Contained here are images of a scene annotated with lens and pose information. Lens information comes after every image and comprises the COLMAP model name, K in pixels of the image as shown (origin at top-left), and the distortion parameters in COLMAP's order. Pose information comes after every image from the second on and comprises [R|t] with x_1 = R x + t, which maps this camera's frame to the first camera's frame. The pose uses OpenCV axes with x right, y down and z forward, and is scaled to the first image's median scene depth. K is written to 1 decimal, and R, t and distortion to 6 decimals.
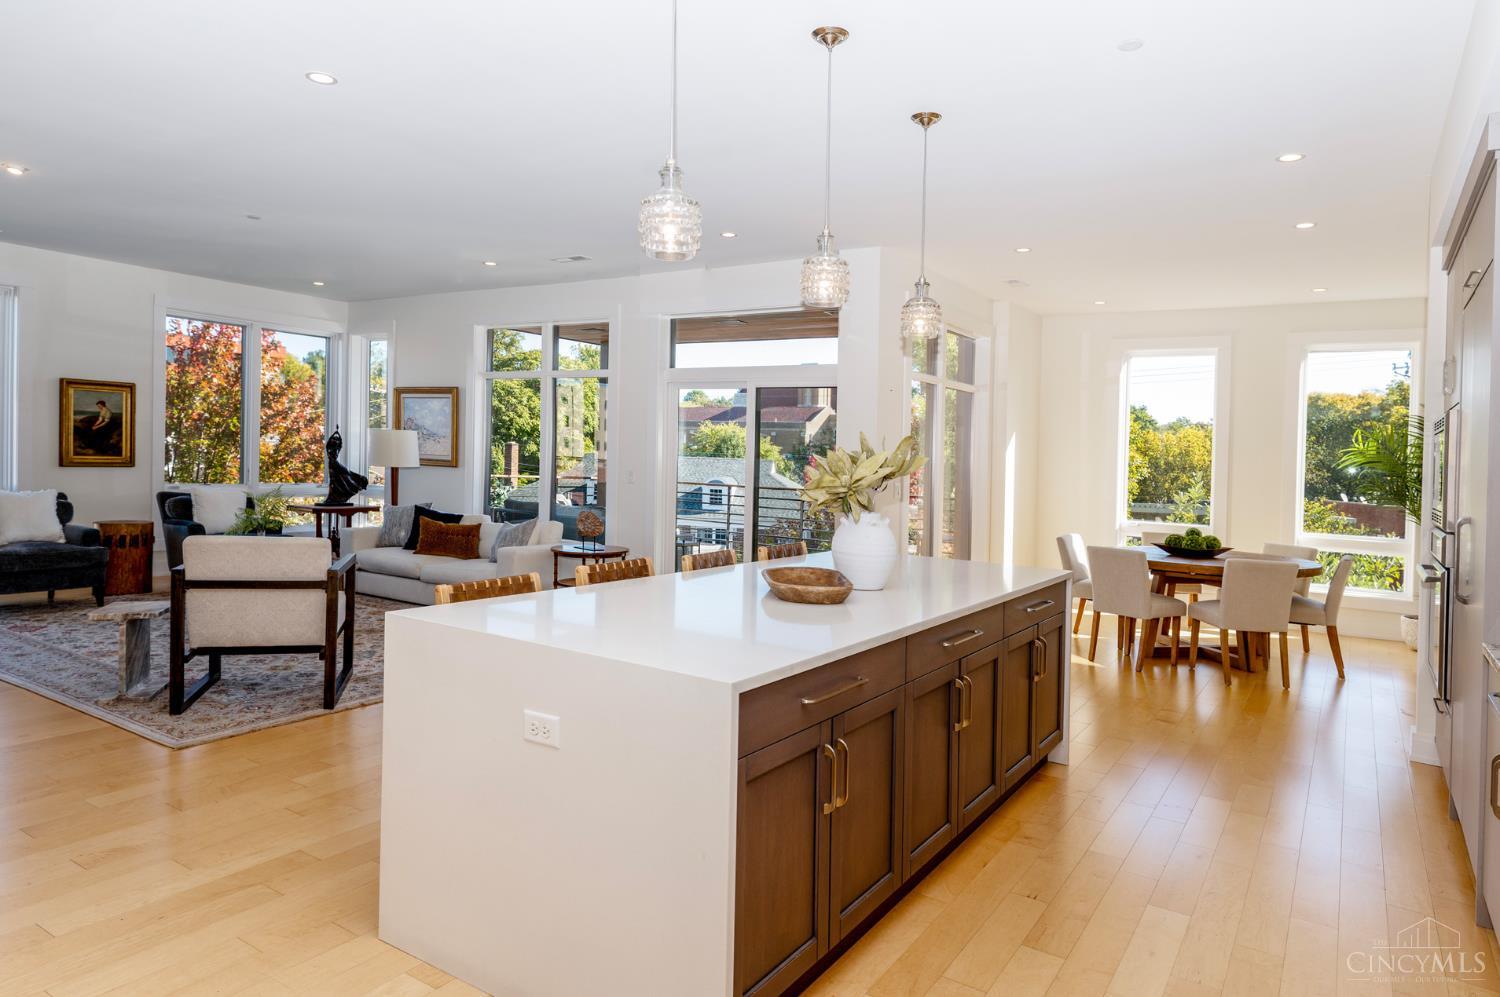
lens RADIAL K [[936.0, 0, 747.8], [0, 936.0, 467.2], [0, 0, 1]] dist [-0.001022, 0.000016]
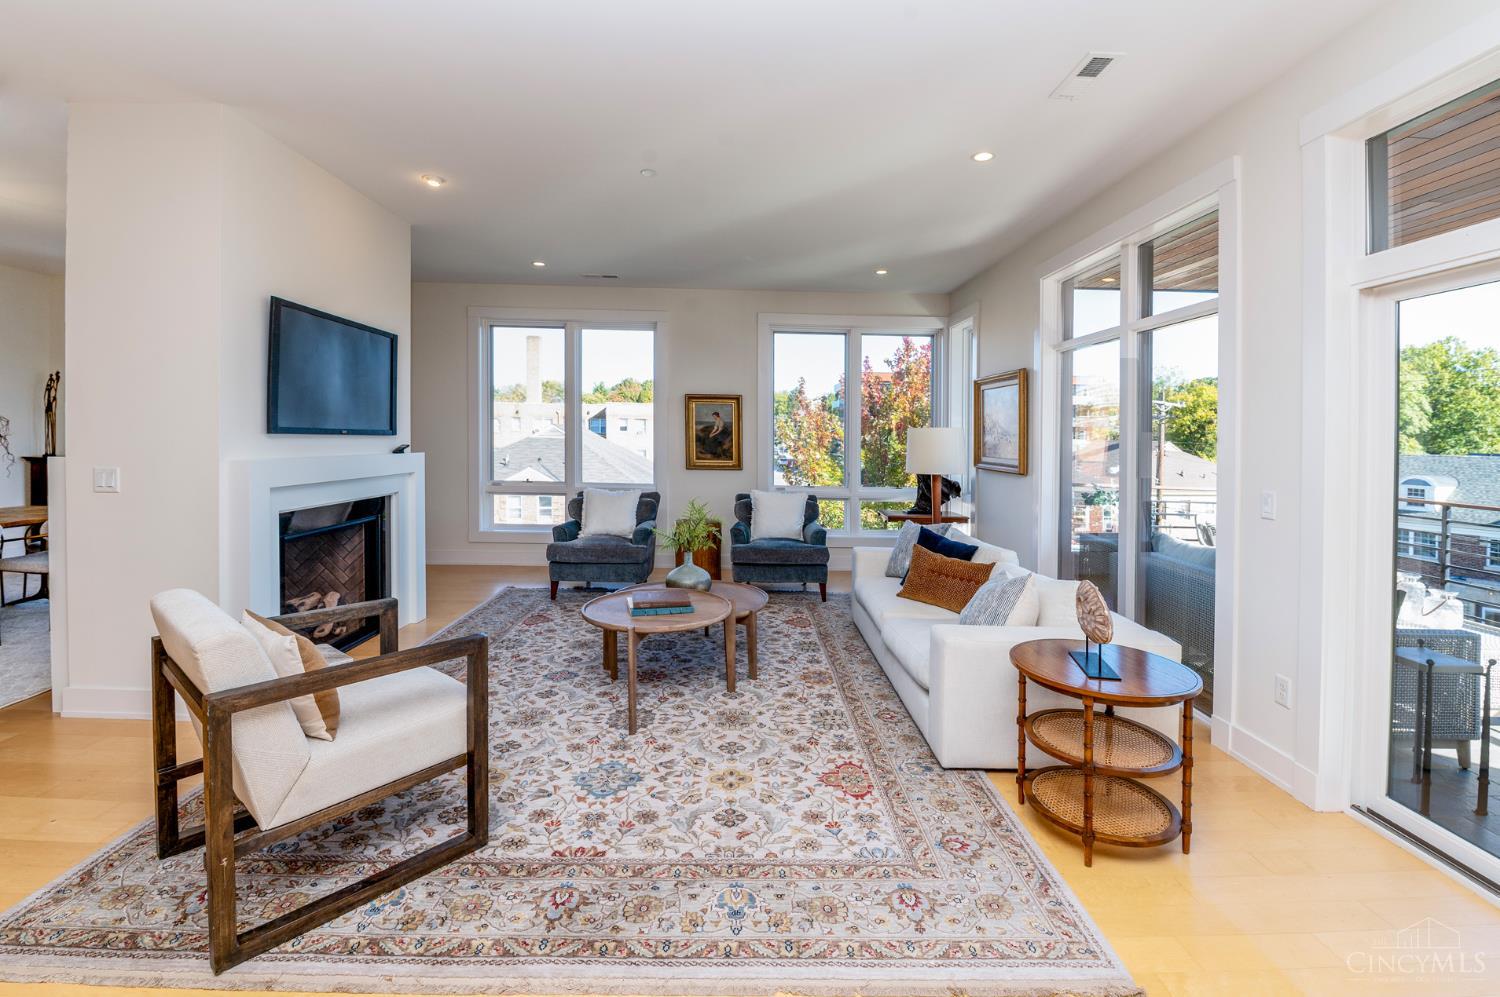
lens RADIAL K [[659.2, 0, 753.3], [0, 659.2, 458.1], [0, 0, 1]] dist [-0.021759, 0.000076]
pose [[0.561510, -0.001073, -0.827469, 0.002398], [-0.007864, 0.999947, -0.006633, -0.009353], [0.827432, 0.010232, 0.561472, 0.580783]]
